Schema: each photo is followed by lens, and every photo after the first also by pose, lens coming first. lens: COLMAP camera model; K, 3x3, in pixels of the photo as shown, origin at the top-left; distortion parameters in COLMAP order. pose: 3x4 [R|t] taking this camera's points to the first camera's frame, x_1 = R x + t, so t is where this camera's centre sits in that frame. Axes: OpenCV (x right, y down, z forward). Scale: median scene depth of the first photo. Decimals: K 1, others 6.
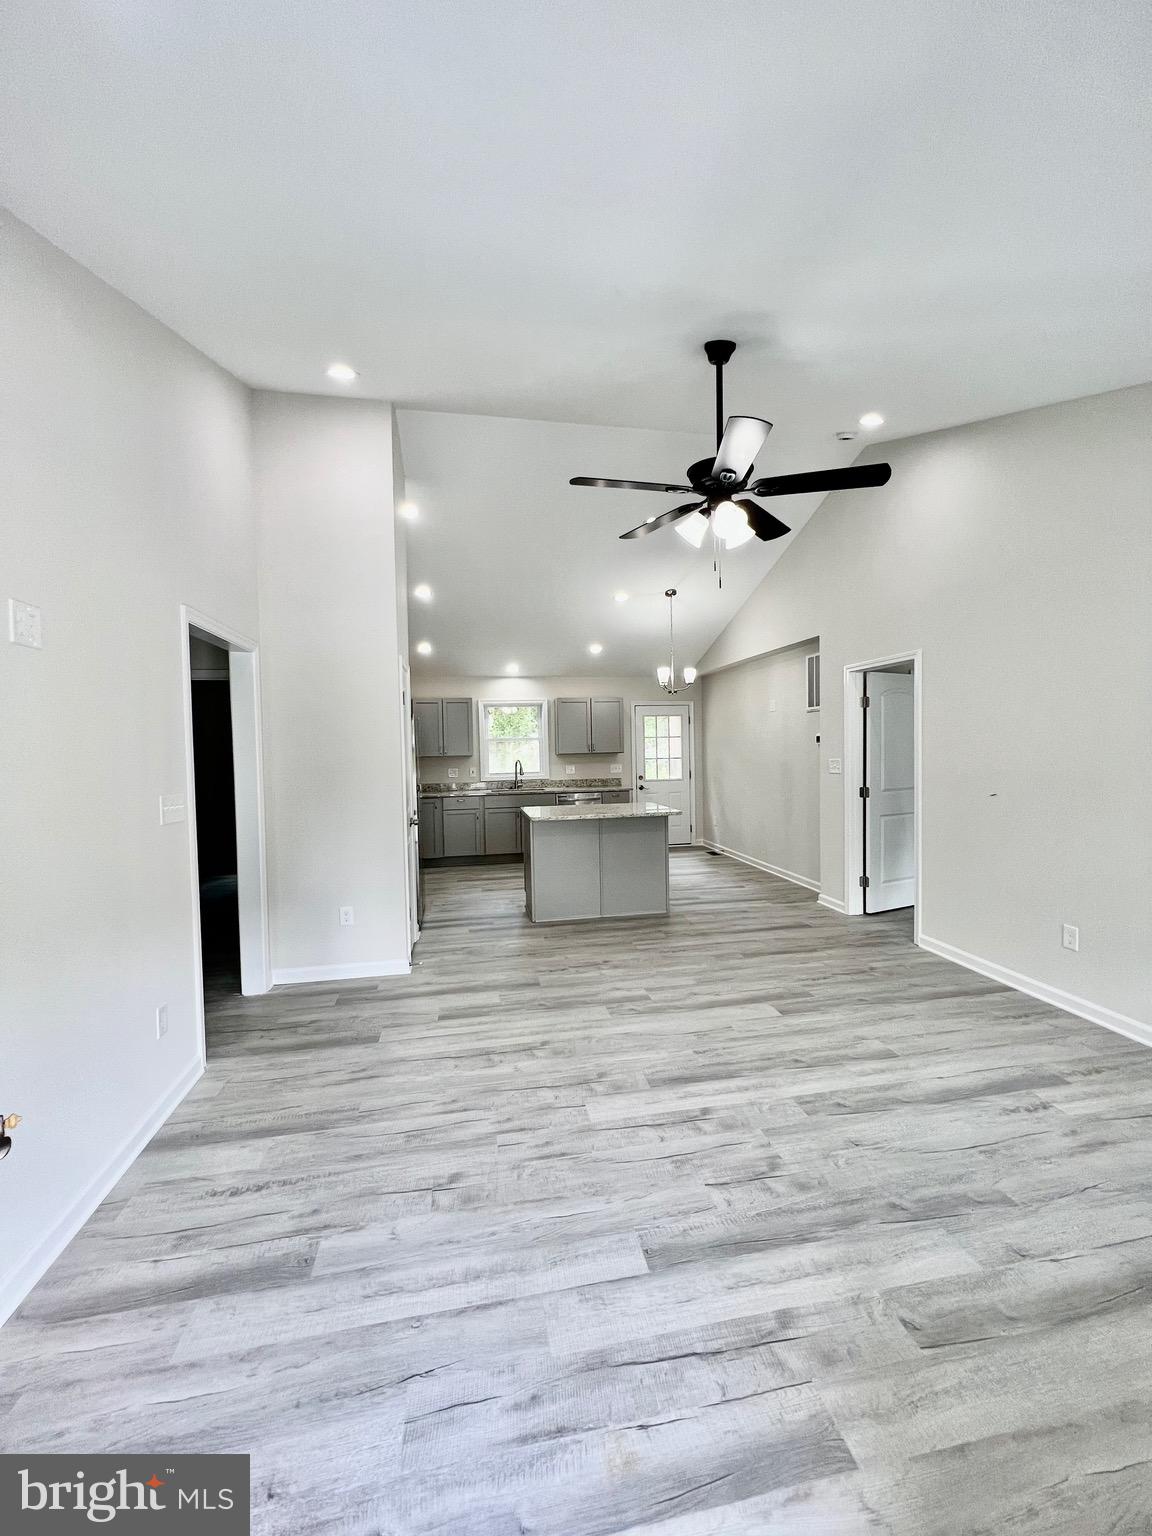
lens RADIAL K [[616.5, 0, 580.9], [0, 616.5, 765.9], [0, 0, 1]] dist [0.000502, 0.000307]
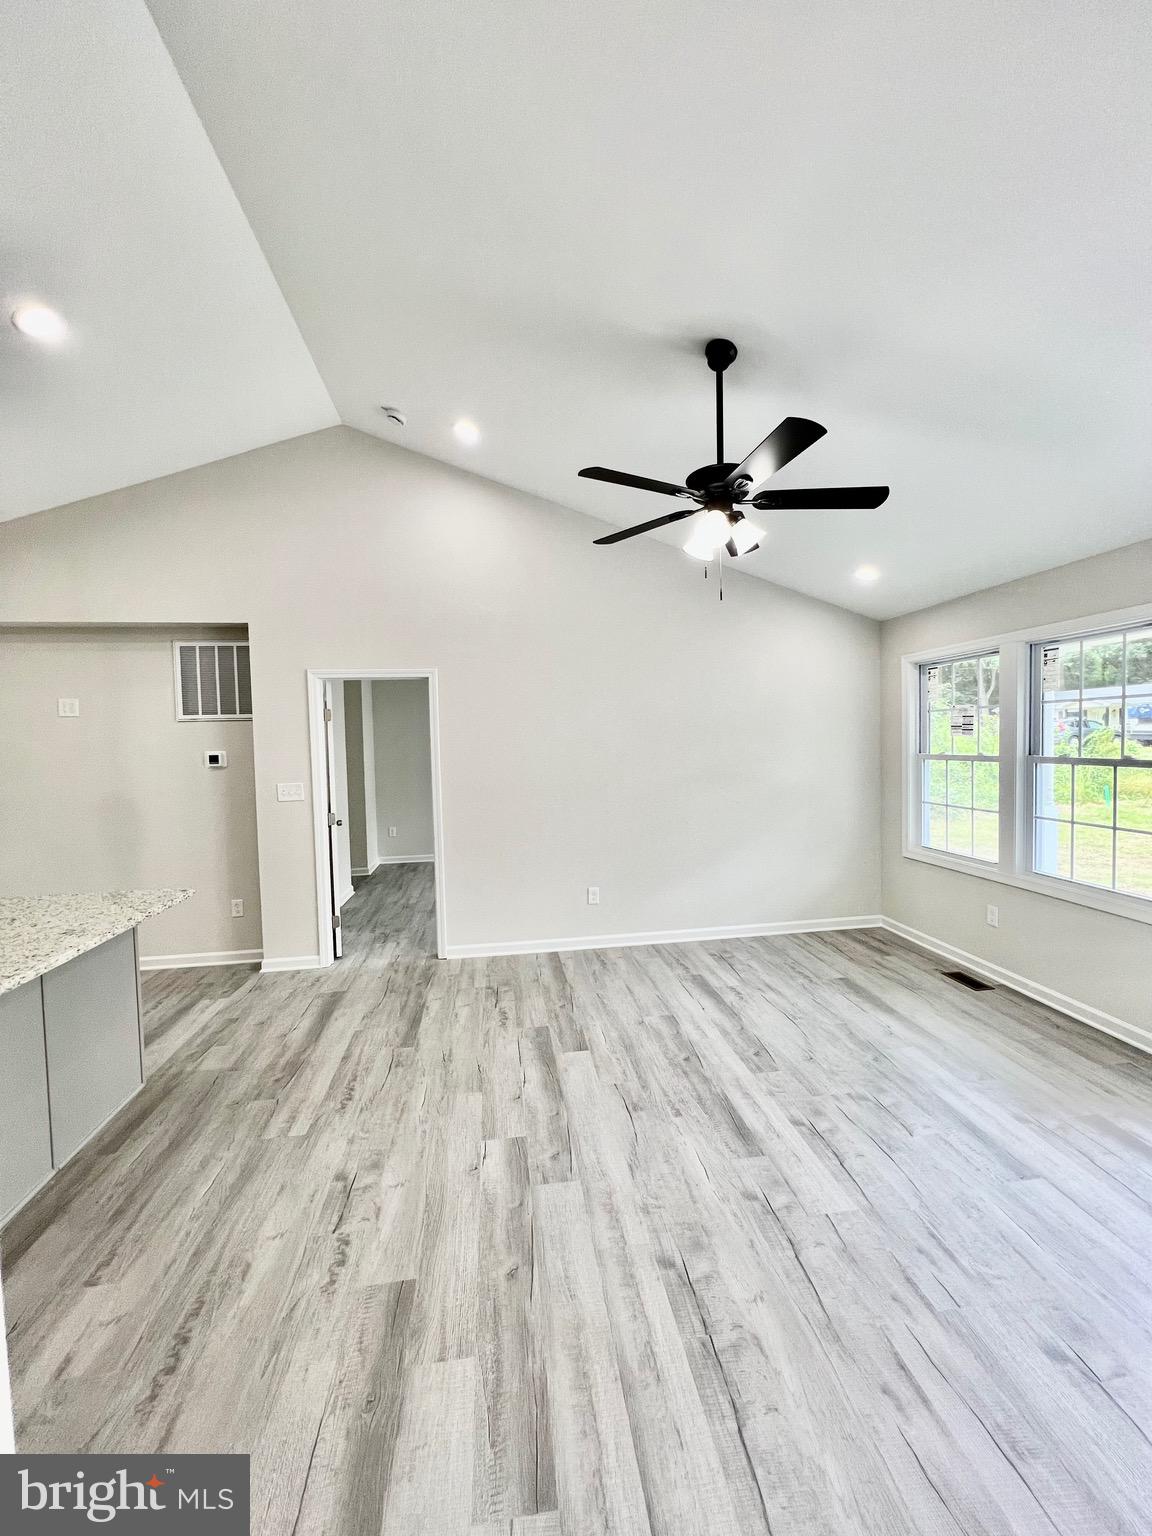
lens RADIAL K [[616.5, 0, 580.9], [0, 616.5, 765.9], [0, 0, 1]] dist [0.000502, 0.000307]
pose [[0.041634, -0.021562, 0.998900, -0.489285], [0.053888, 0.998360, 0.019304, -0.036925], [-0.997679, 0.053025, 0.042728, 0.775611]]
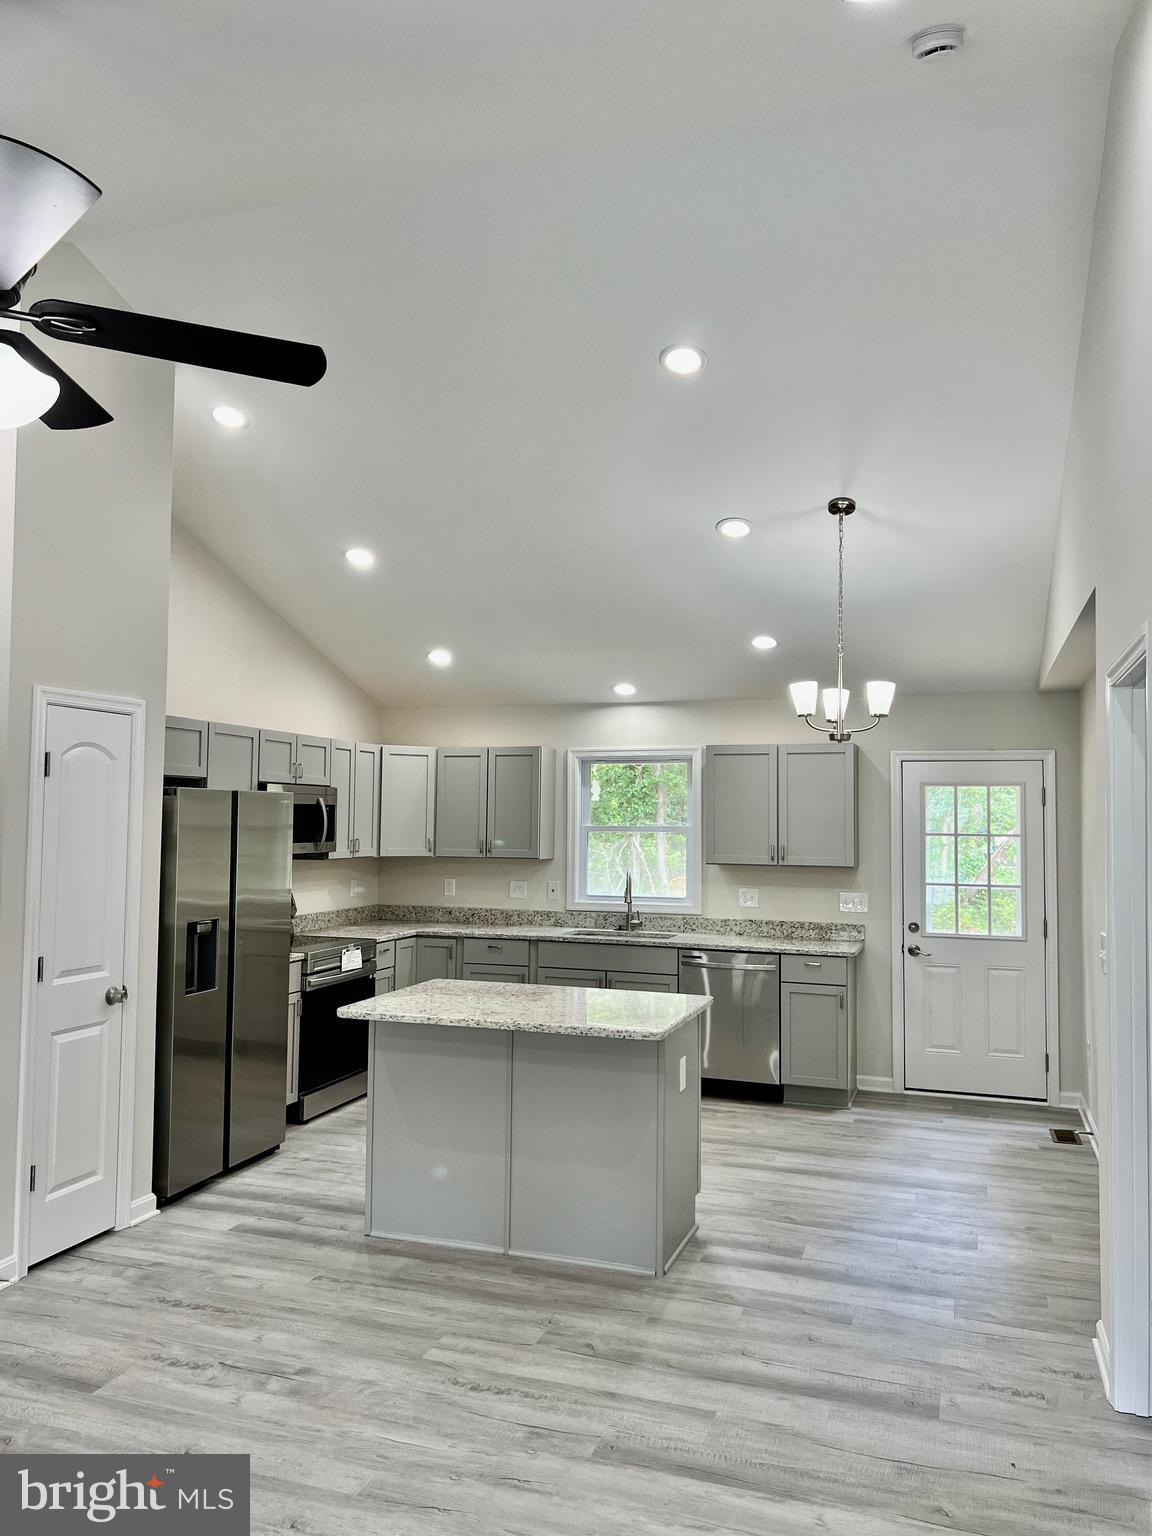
lens RADIAL K [[1155.0, 0, 576.0], [0, 1155.0, 768.0], [0, 0, 1]] dist [0.085992, -0.106525]
pose [[0.868619, 0.009447, -0.495391, 0.631737], [-0.046230, 0.997002, -0.062046, -0.065796], [0.493320, 0.076796, 0.866451, 0.357001]]
